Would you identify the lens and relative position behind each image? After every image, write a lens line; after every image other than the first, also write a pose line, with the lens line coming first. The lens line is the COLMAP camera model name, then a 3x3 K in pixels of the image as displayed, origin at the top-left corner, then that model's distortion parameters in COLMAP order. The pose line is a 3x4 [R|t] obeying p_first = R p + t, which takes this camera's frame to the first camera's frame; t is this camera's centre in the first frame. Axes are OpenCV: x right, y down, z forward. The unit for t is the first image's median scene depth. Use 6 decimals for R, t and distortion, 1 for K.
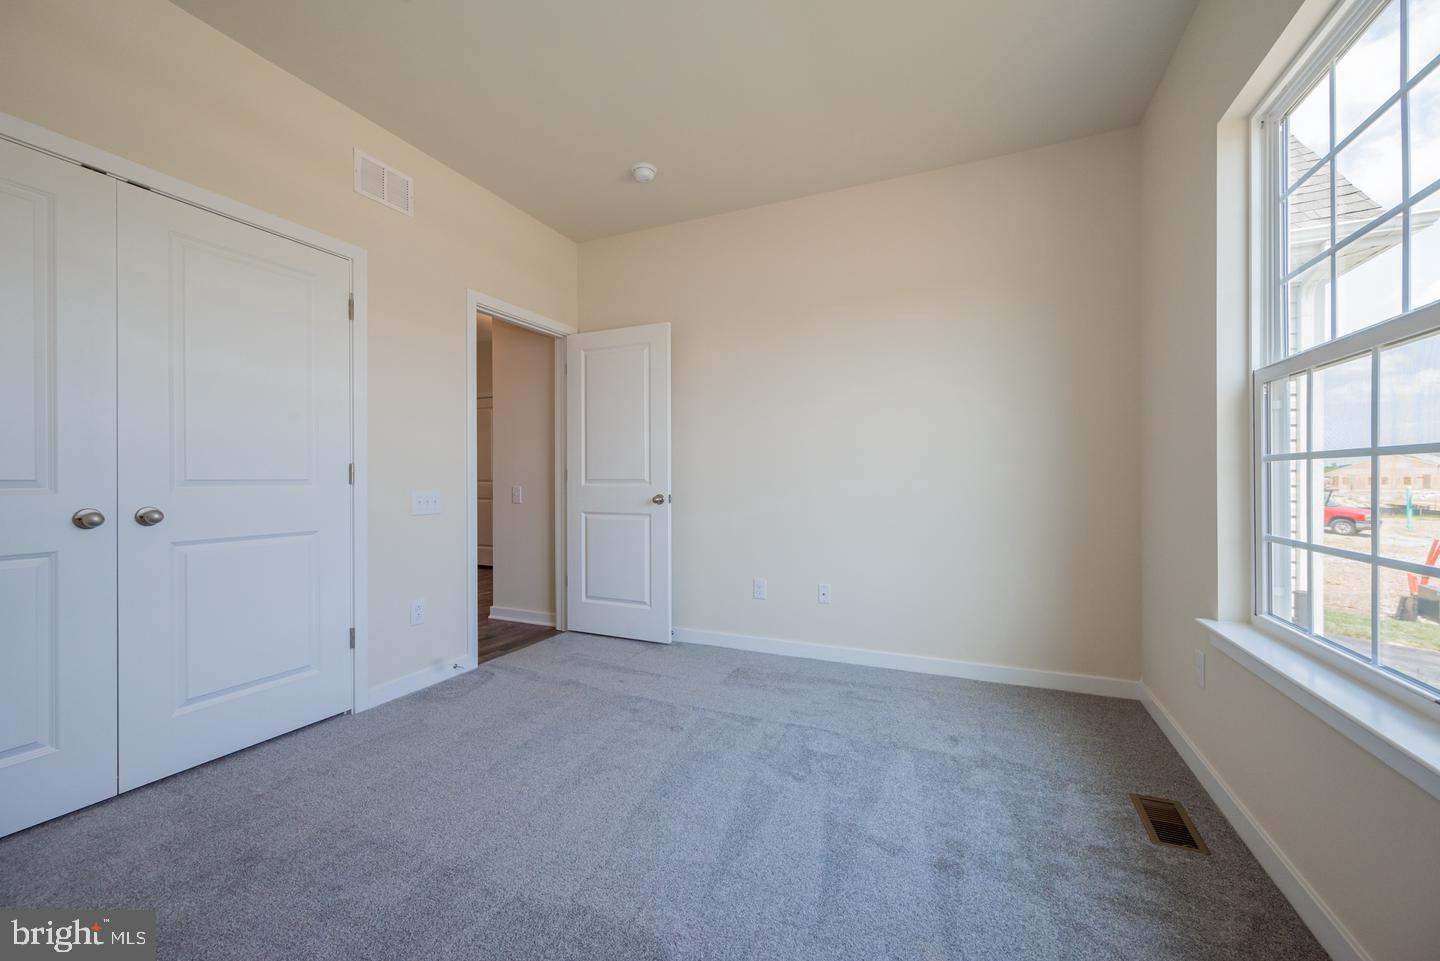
lens RADIAL K [[557.9, 0, 725.8], [0, 557.9, 484.1], [0, 0, 1]] dist [-0.002408, -0.000053]
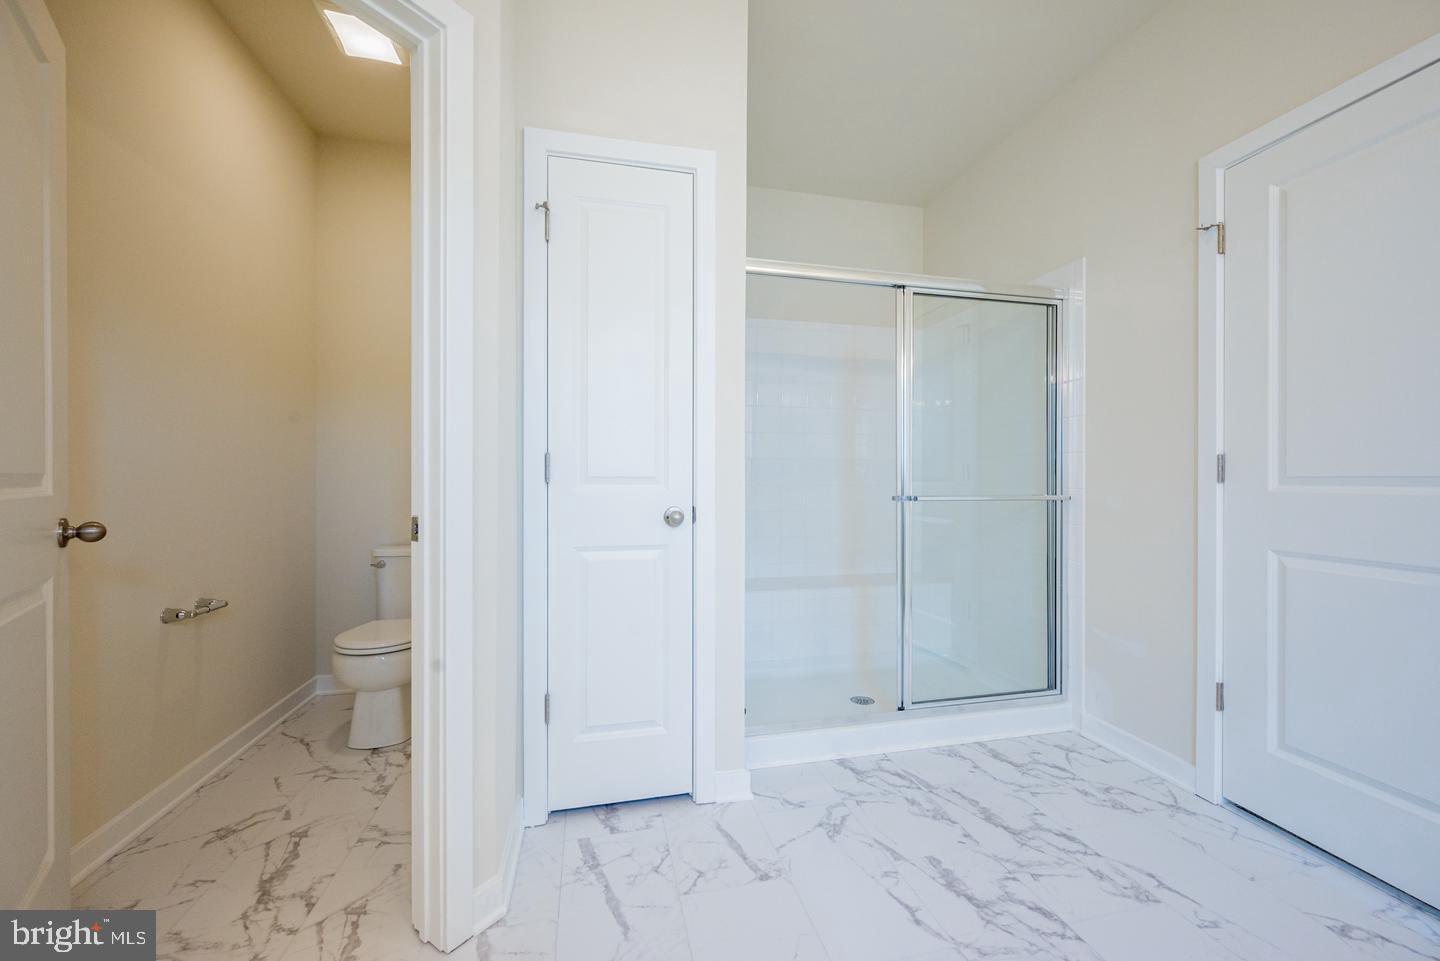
lens RADIAL K [[557.9, 0, 725.8], [0, 557.9, 484.1], [0, 0, 1]] dist [-0.002408, -0.000053]
pose [[0.399765, -0.002165, -0.916615, -0.027723], [-0.002004, 0.999993, -0.003236, -0.000539], [0.916616, 0.003131, 0.399758, 0.434854]]
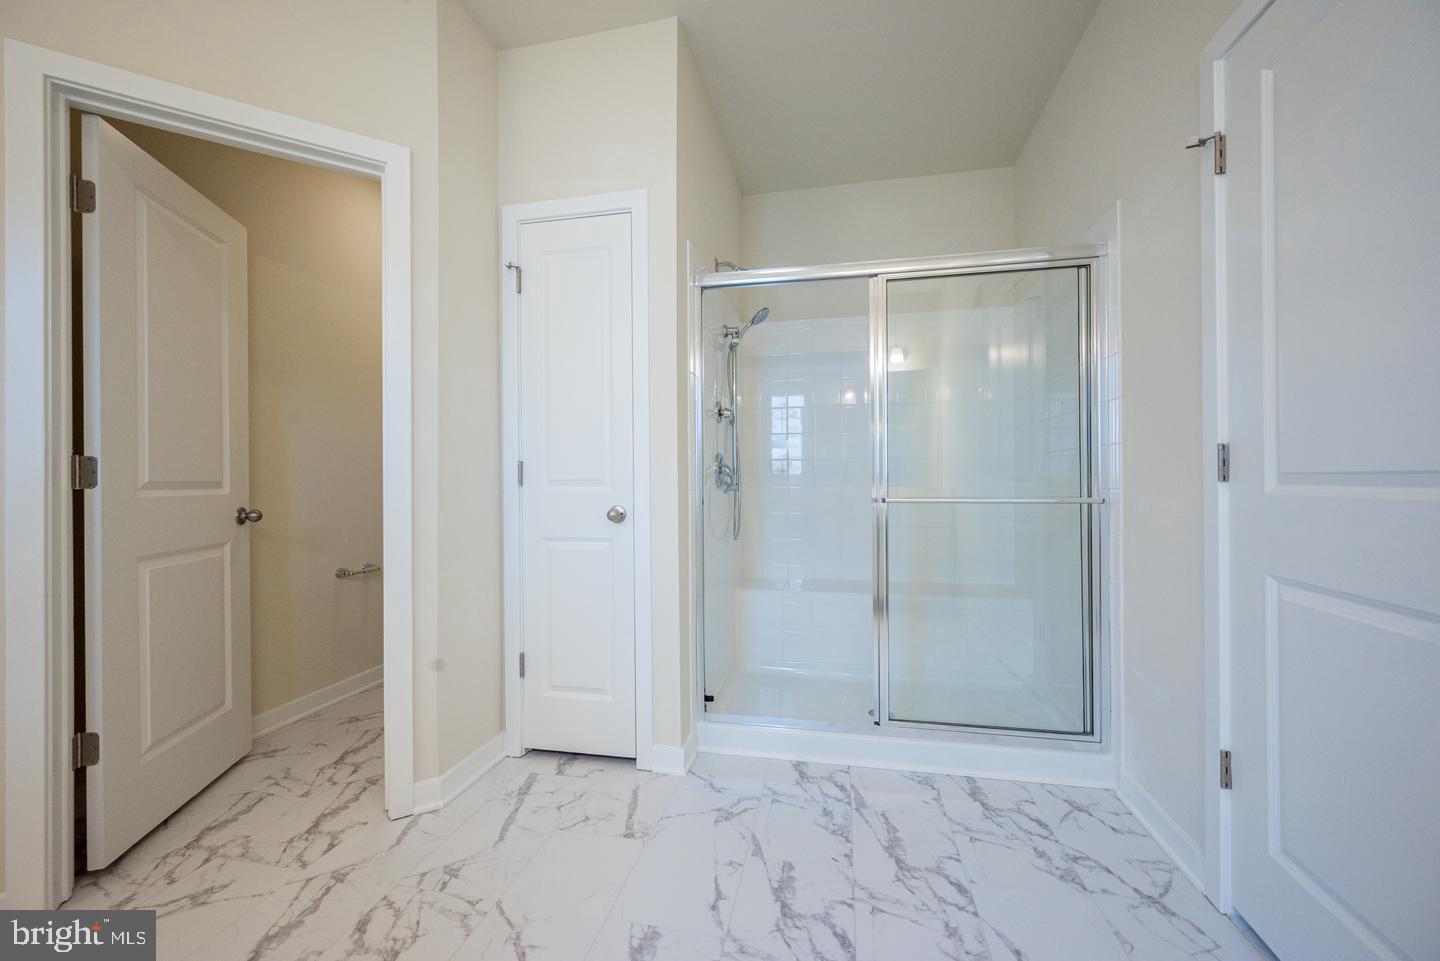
lens RADIAL K [[557.9, 0, 725.8], [0, 557.9, 484.1], [0, 0, 1]] dist [-0.002408, -0.000053]
pose [[-0.015967, -0.002701, -0.999869, 0.062921], [0.001053, 0.999996, -0.002719, -0.002003], [0.999872, -0.001096, -0.015964, 0.699132]]
